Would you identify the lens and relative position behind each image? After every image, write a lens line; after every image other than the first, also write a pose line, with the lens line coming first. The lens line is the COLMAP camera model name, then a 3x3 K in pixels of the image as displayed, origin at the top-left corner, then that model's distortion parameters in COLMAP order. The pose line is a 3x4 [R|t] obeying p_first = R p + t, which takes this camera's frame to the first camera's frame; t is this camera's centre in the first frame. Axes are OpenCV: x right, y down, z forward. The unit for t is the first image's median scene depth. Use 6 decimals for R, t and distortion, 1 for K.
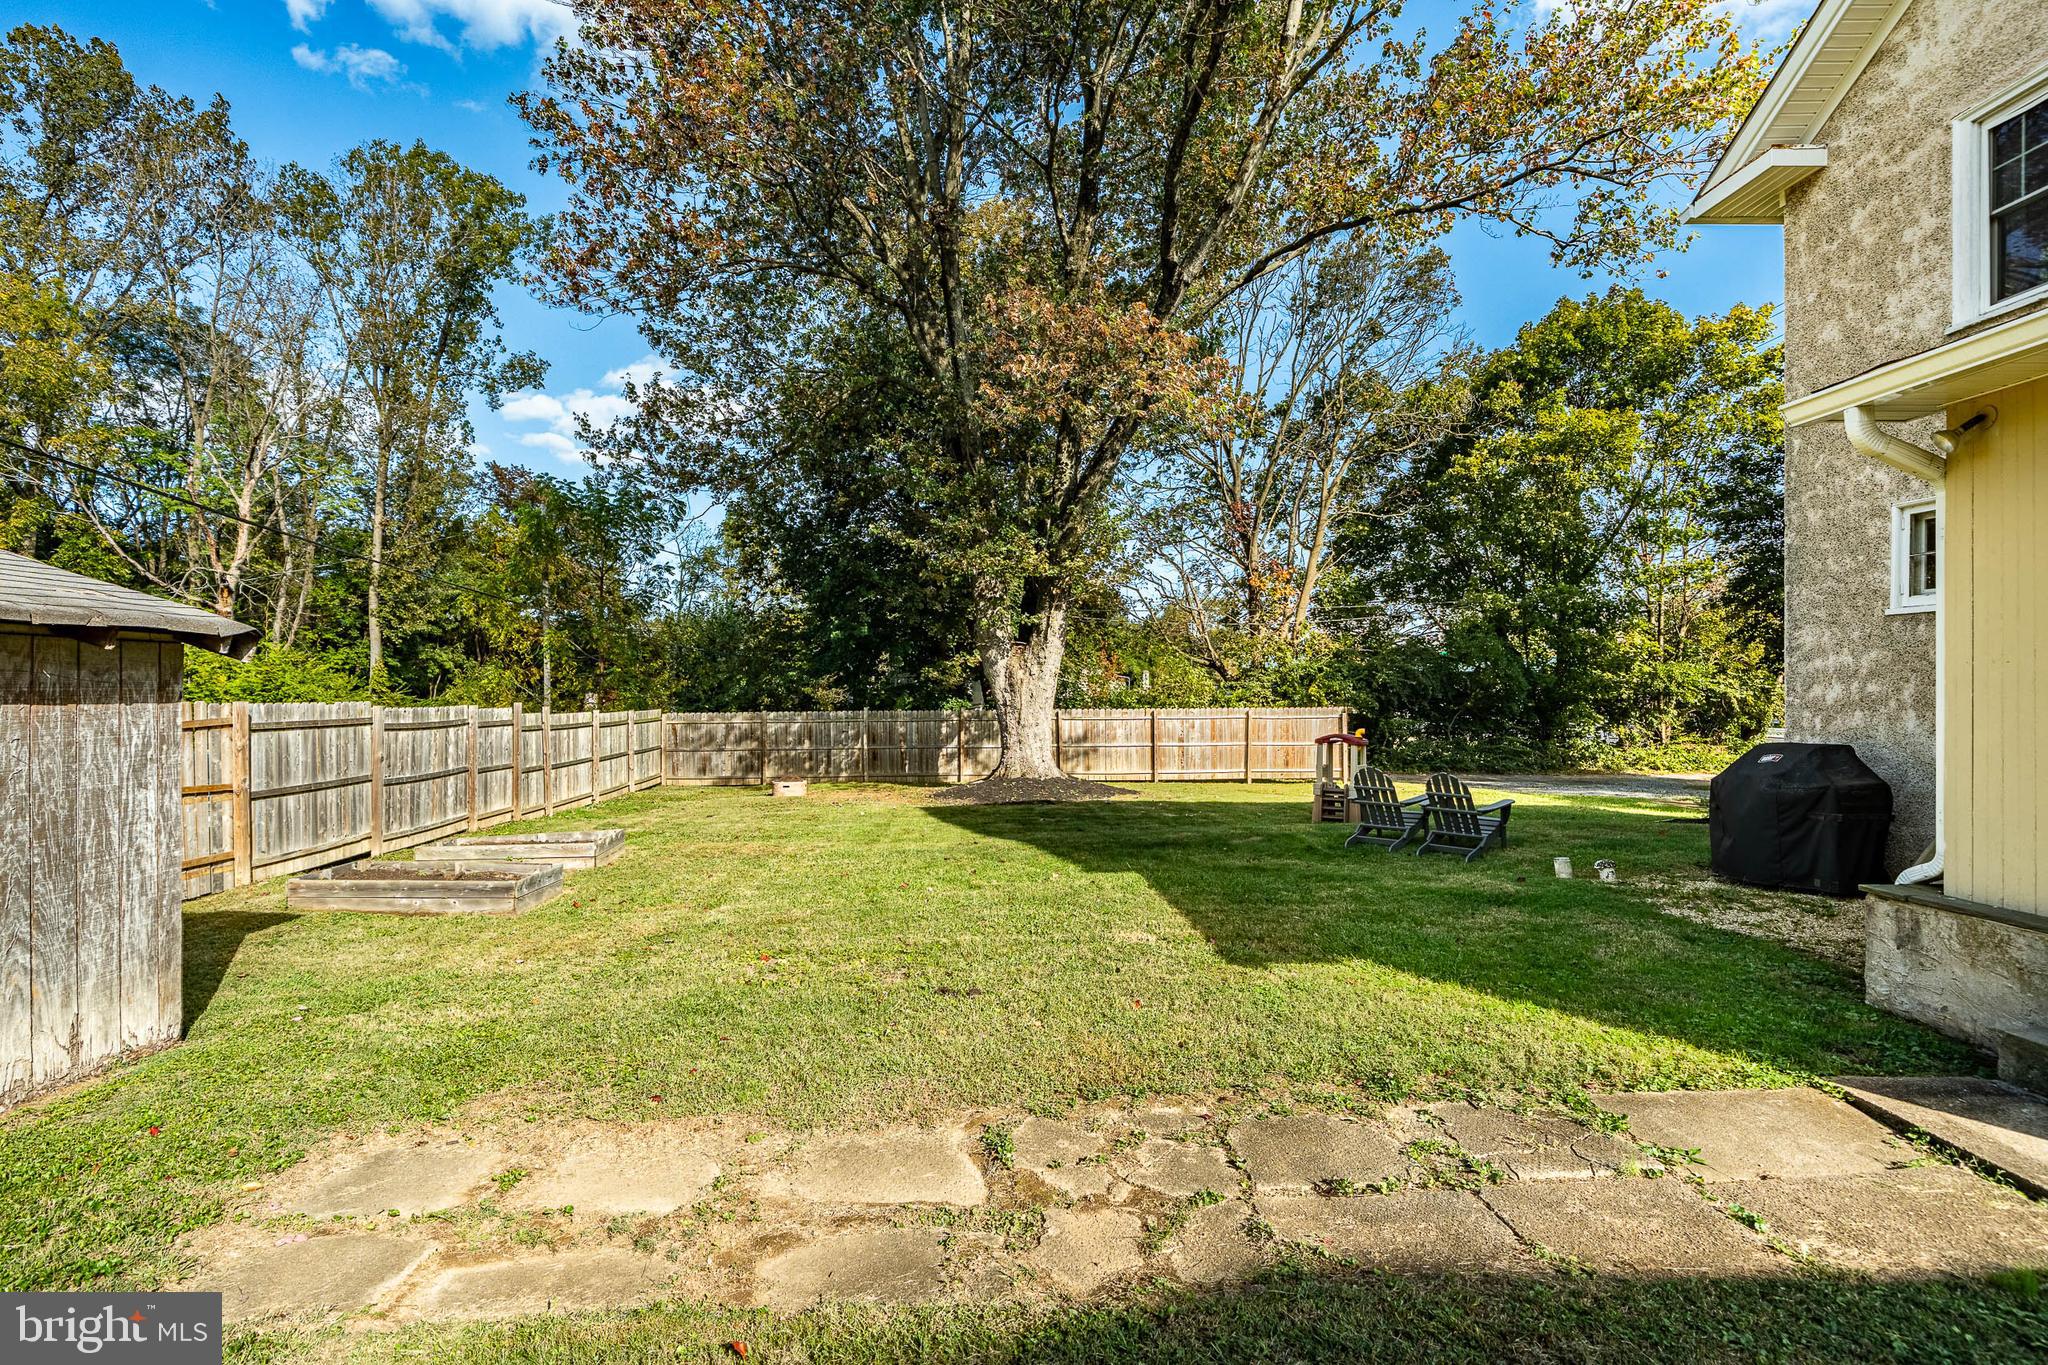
lens RADIAL K [[970.6, 0, 1008.1], [0, 970.6, 684.8], [0, 0, 1]] dist [-0.004281, -0.000246]
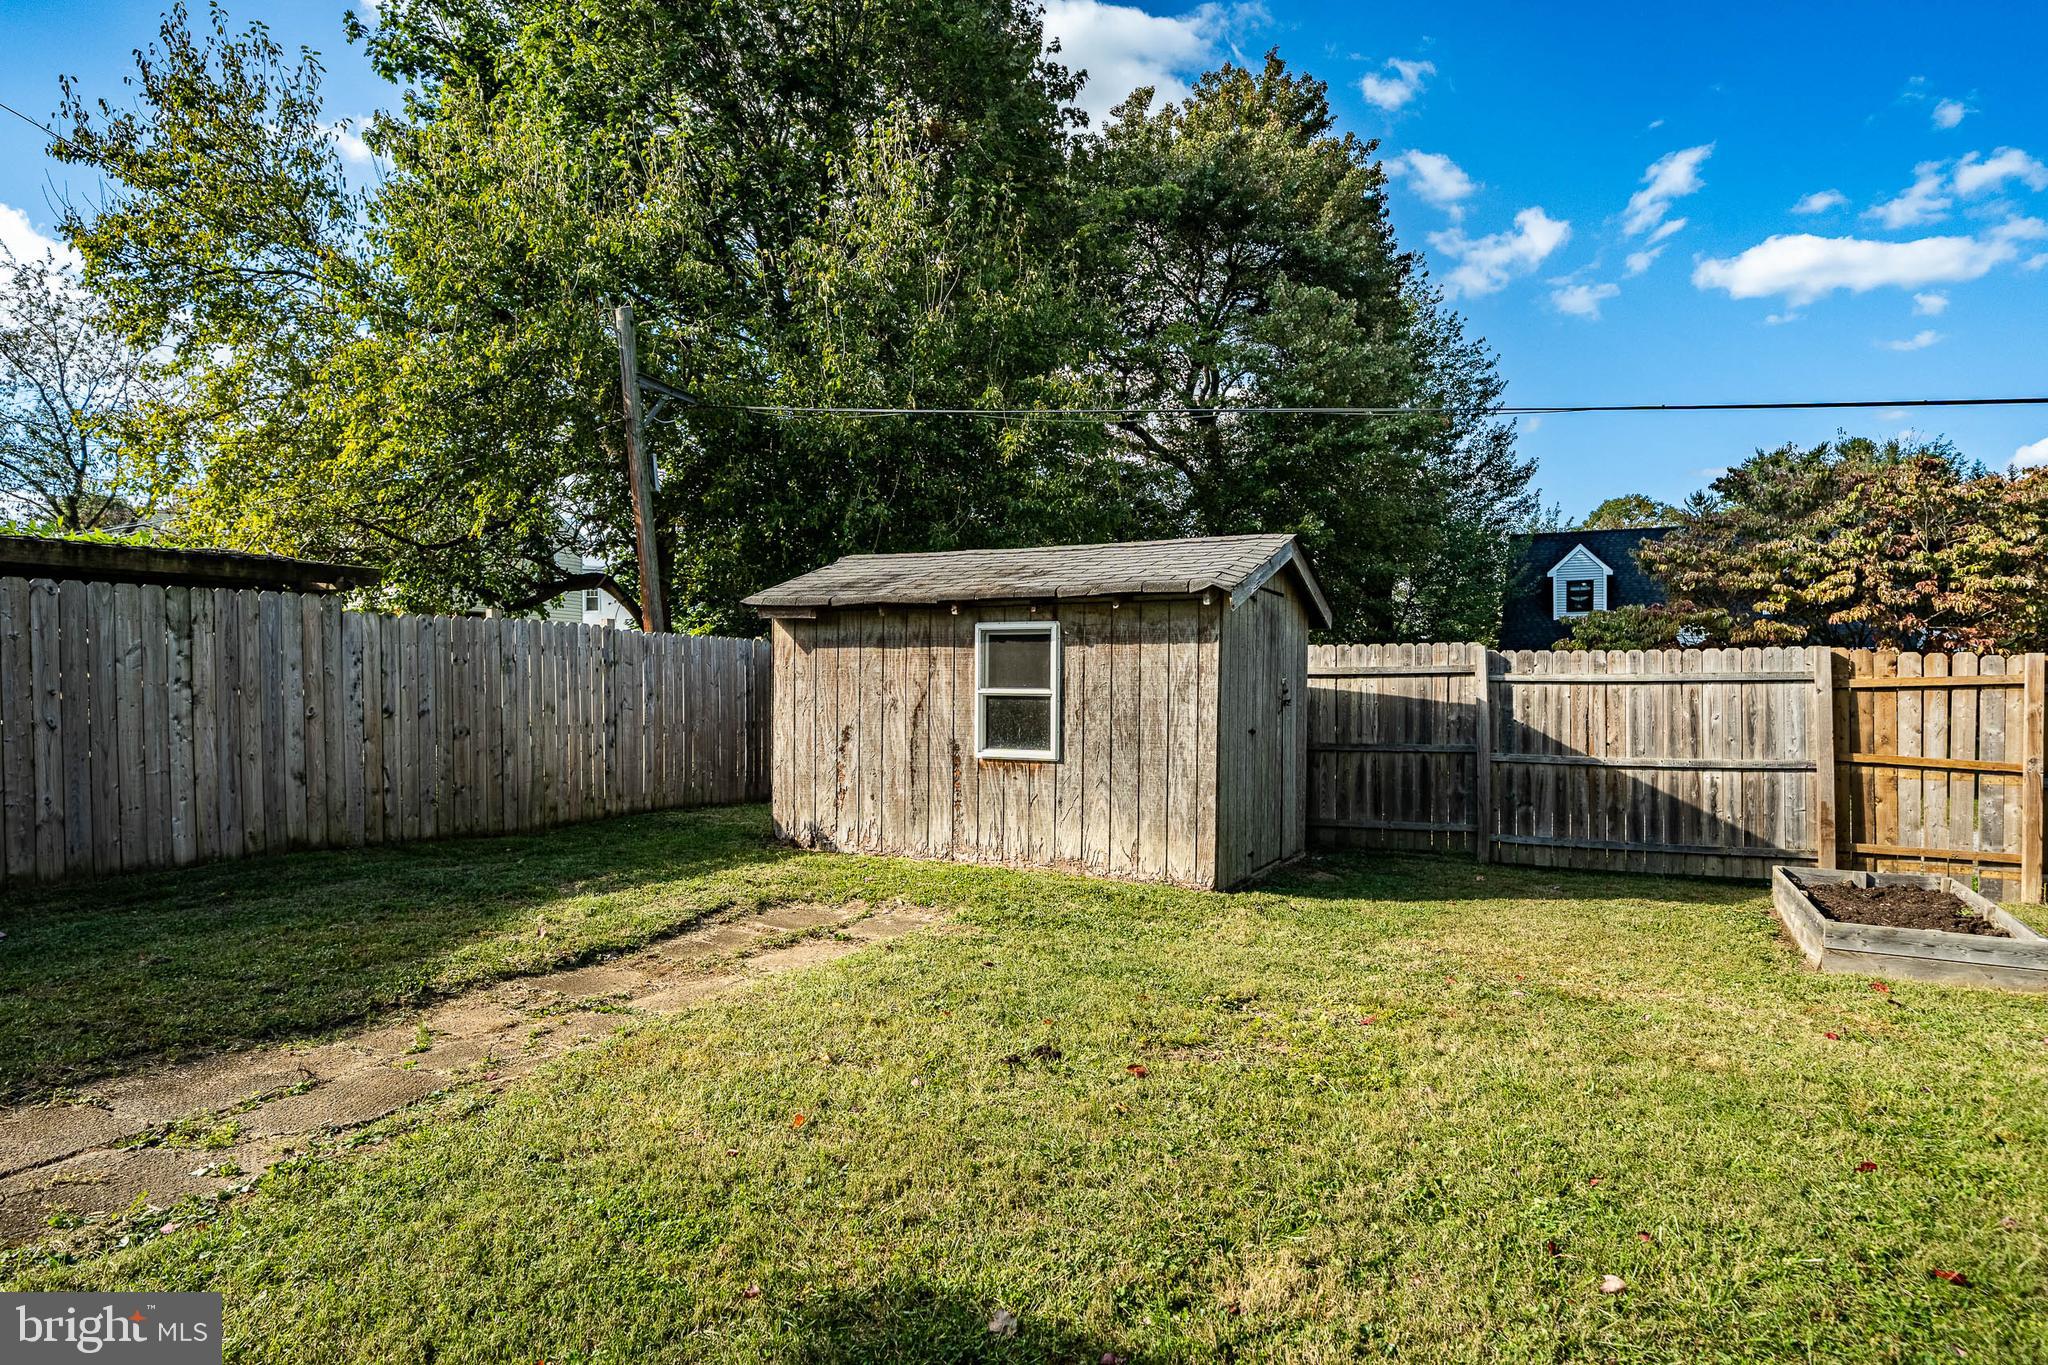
lens RADIAL K [[1155.7, 0, 1002.8], [0, 1155.7, 695.8], [0, 0, 1]] dist [-0.002657, 0.001234]
pose [[-0.485632, 0.011682, -0.874085, 0.447889], [0.004843, 0.999931, 0.010673, 0.047101], [0.874150, 0.000950, -0.485655, 0.966204]]
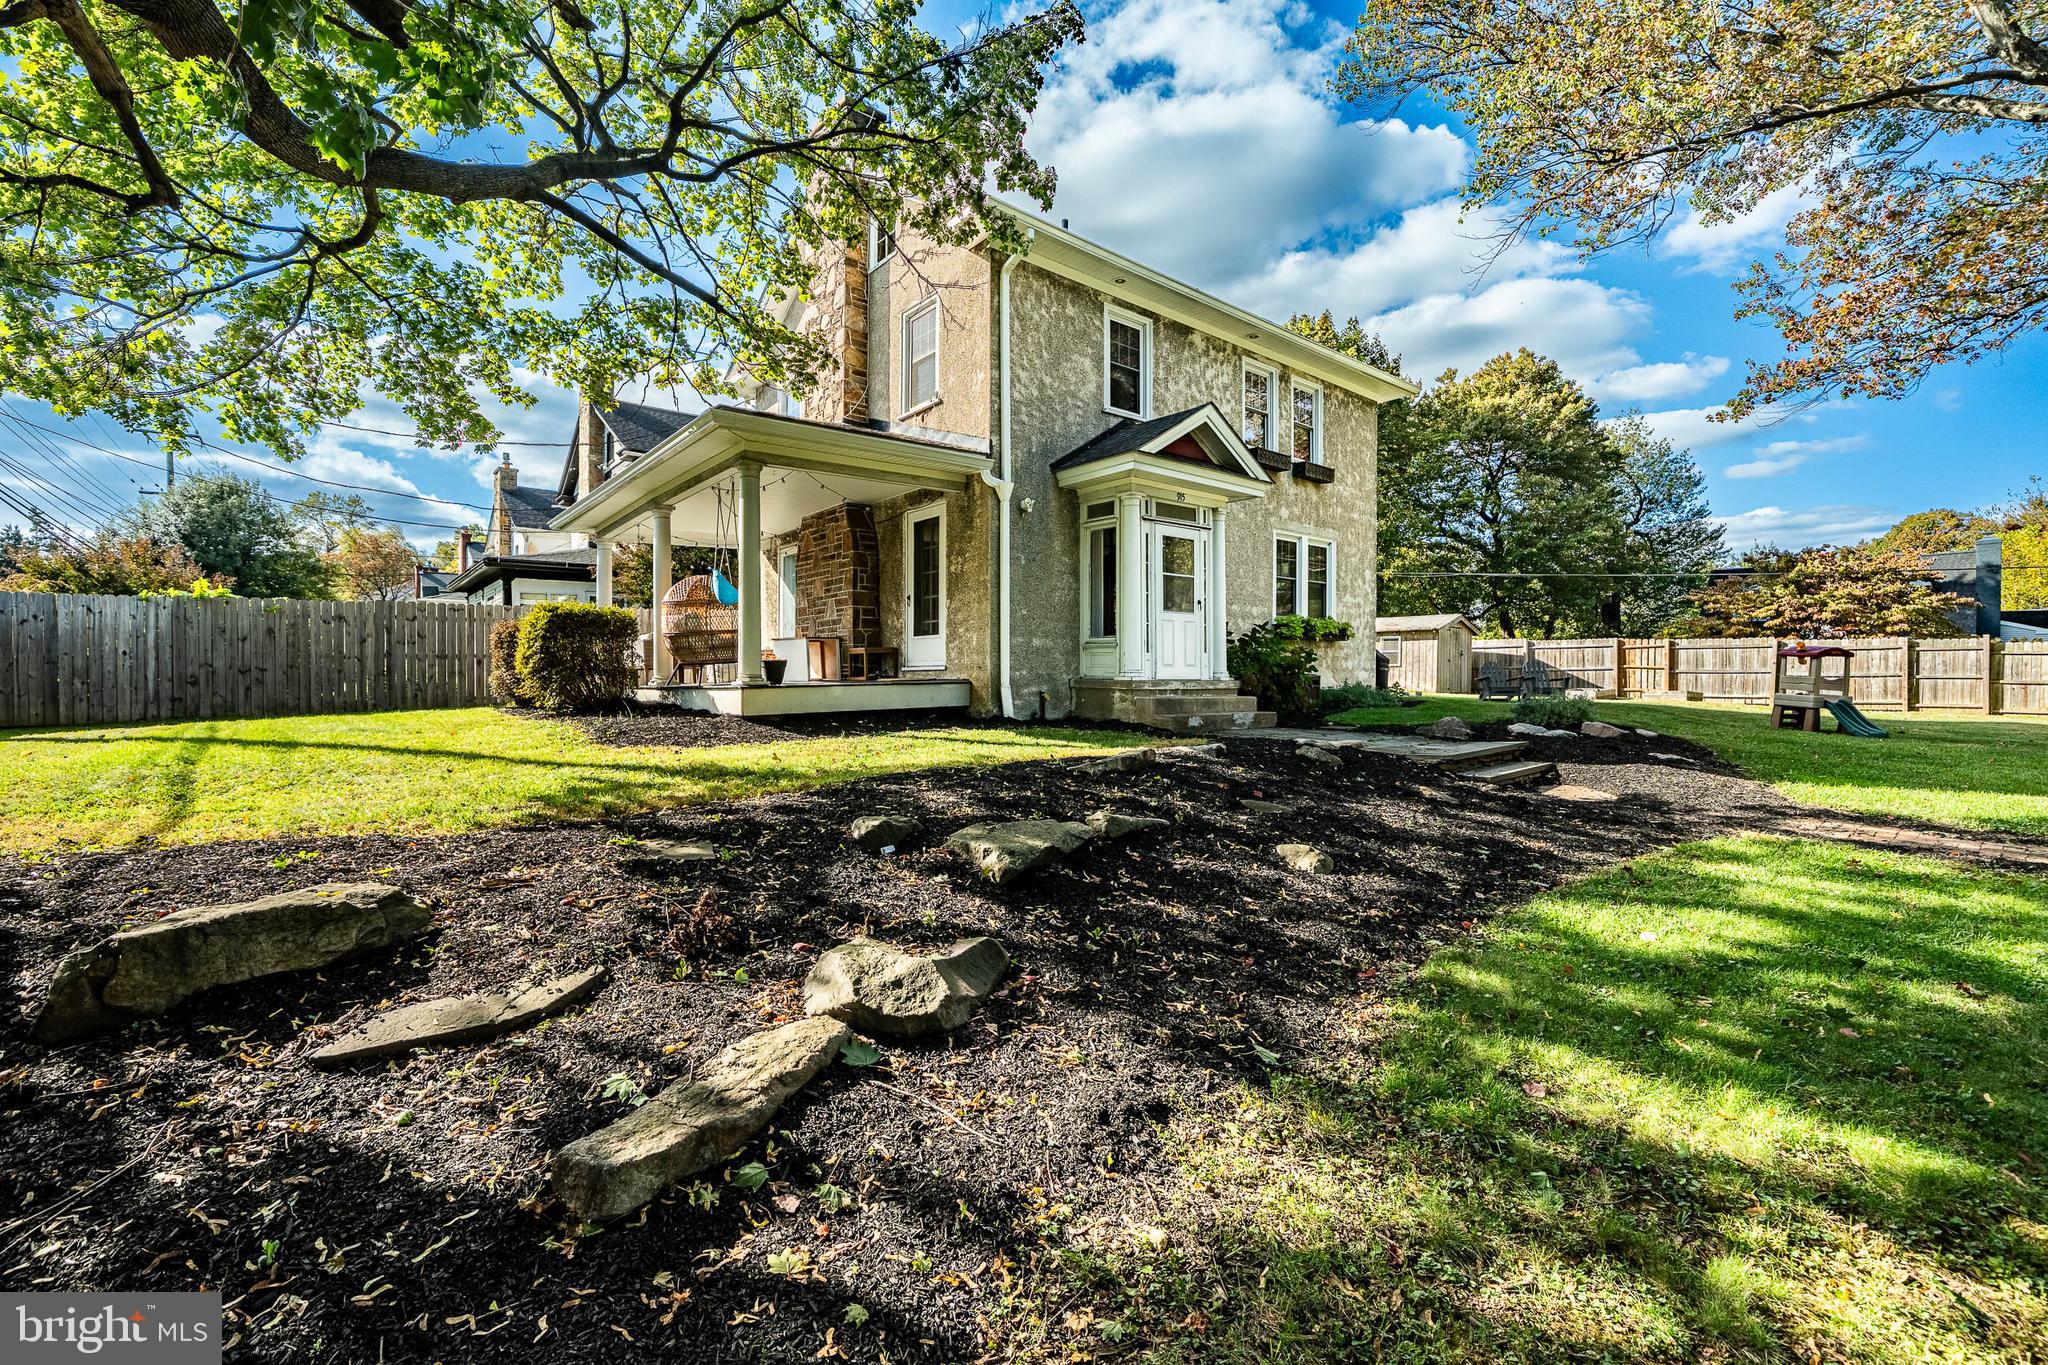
lens RADIAL K [[838.5, 0, 1019.5], [0, 838.5, 679.7], [0, 0, 1]] dist [-0.000878, -0.000064]
pose [[-0.785830, 0.009114, -0.618375, 3.019427], [0.006267, 0.999957, 0.006774, 0.146005], [0.618410, 0.001448, -0.785854, 2.319445]]
